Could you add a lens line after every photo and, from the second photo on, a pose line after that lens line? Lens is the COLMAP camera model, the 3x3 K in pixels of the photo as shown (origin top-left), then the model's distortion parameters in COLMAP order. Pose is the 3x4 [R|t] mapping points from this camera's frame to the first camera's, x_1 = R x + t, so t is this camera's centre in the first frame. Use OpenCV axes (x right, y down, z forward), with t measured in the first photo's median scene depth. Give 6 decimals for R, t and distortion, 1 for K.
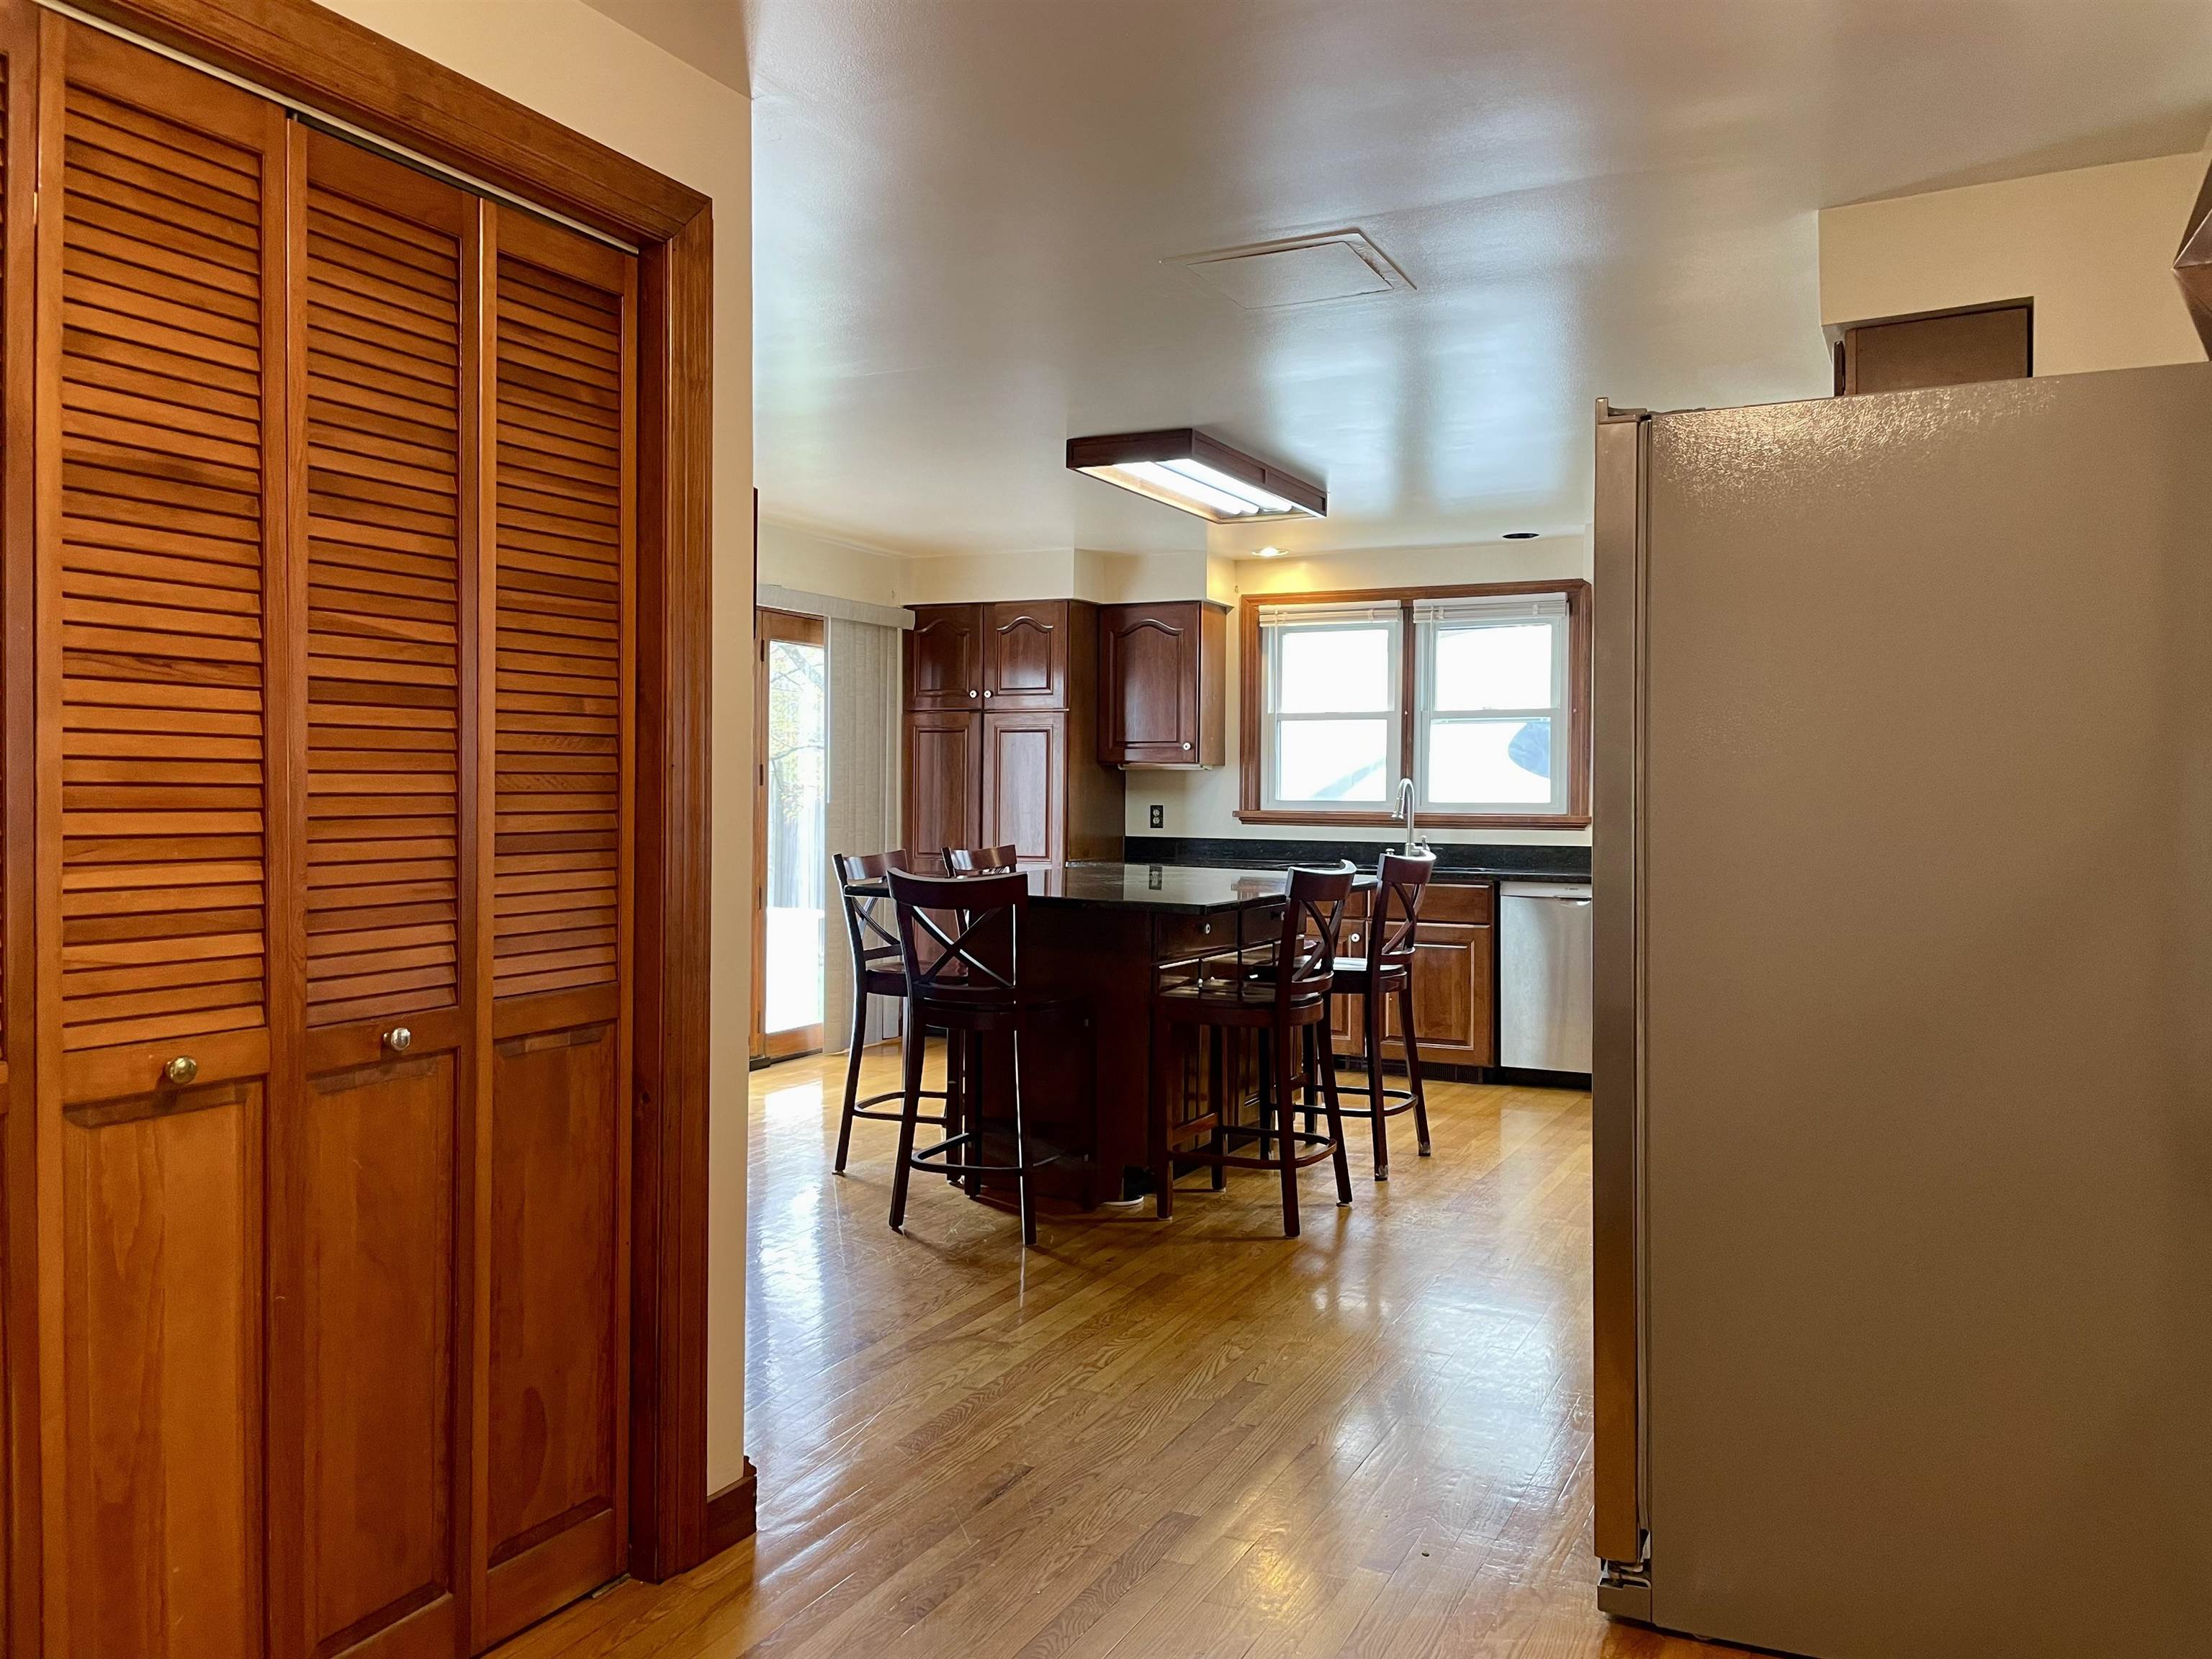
lens RADIAL K [[1679.7, 0, 1108.0], [0, 1679.7, 825.6], [0, 0, 1]] dist [0.001818, 0.000870]
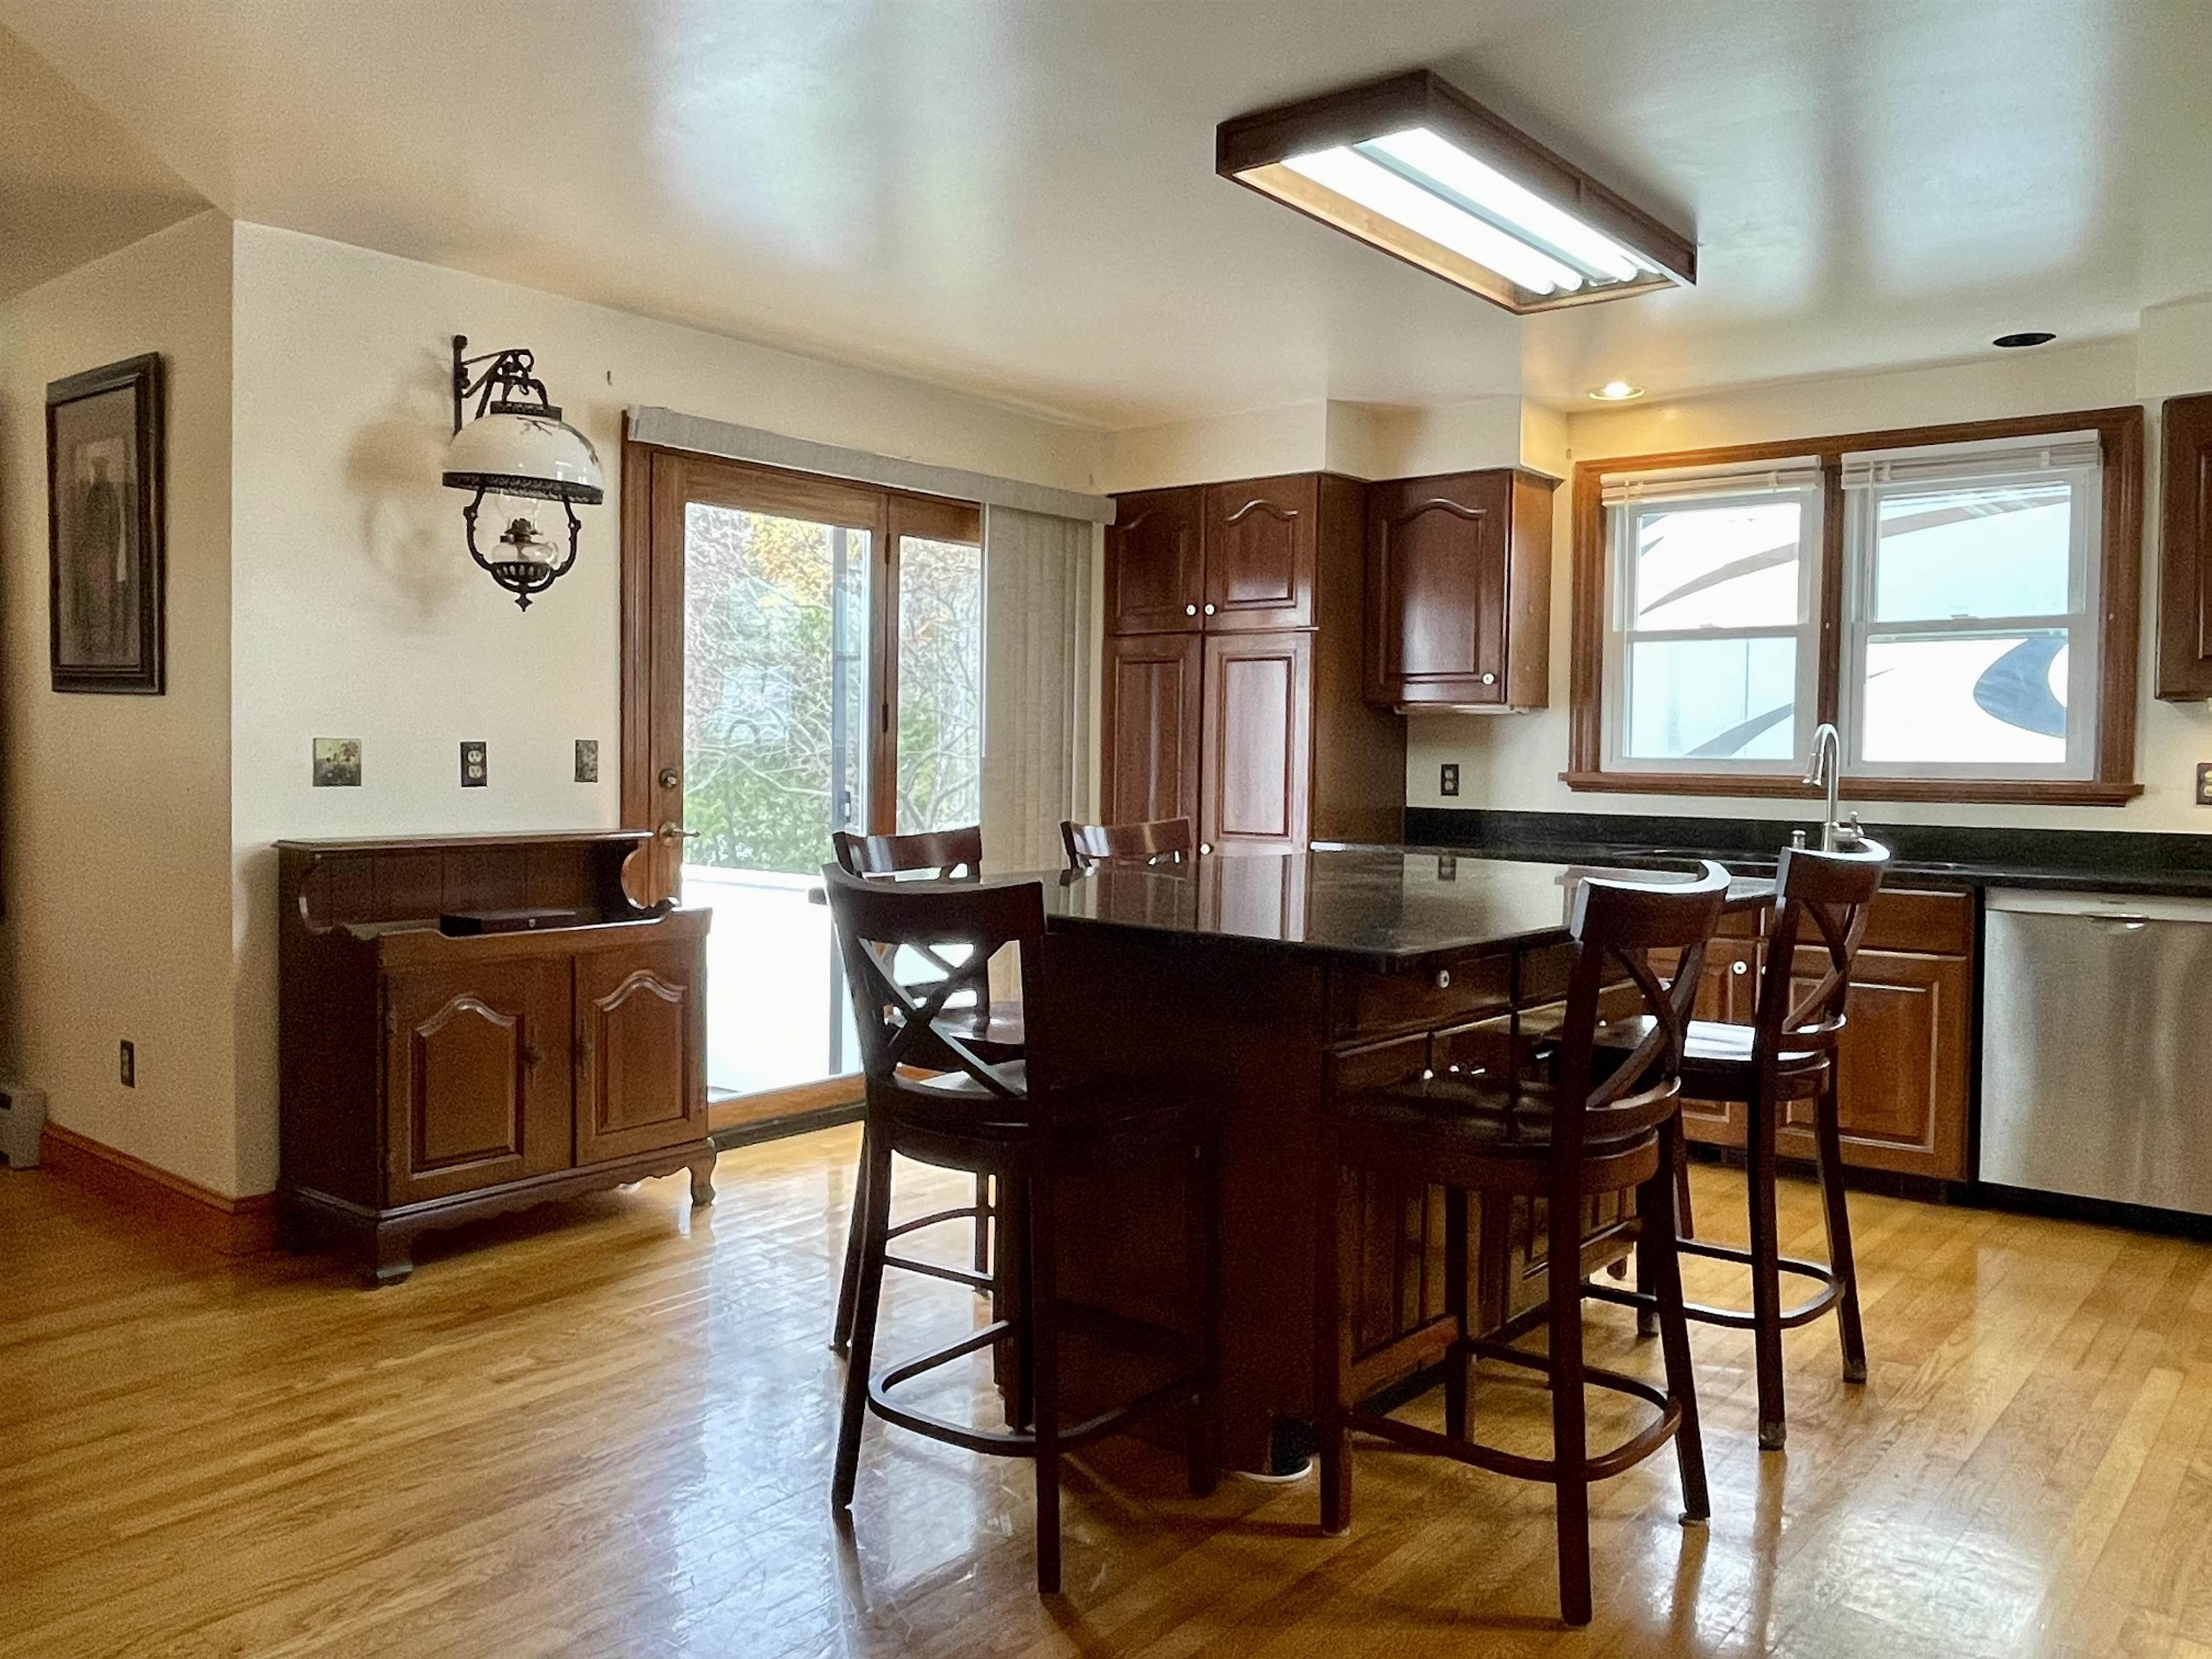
lens RADIAL K [[1651.7, 0, 1097.5], [0, 1651.7, 817.3], [0, 0, 1]] dist [-0.008637, -0.026600]
pose [[0.972632, 0.013162, -0.231977, 0.049246], [-0.009643, 0.999821, 0.016298, 0.000454], [0.232150, -0.013615, 0.972585, 0.301415]]
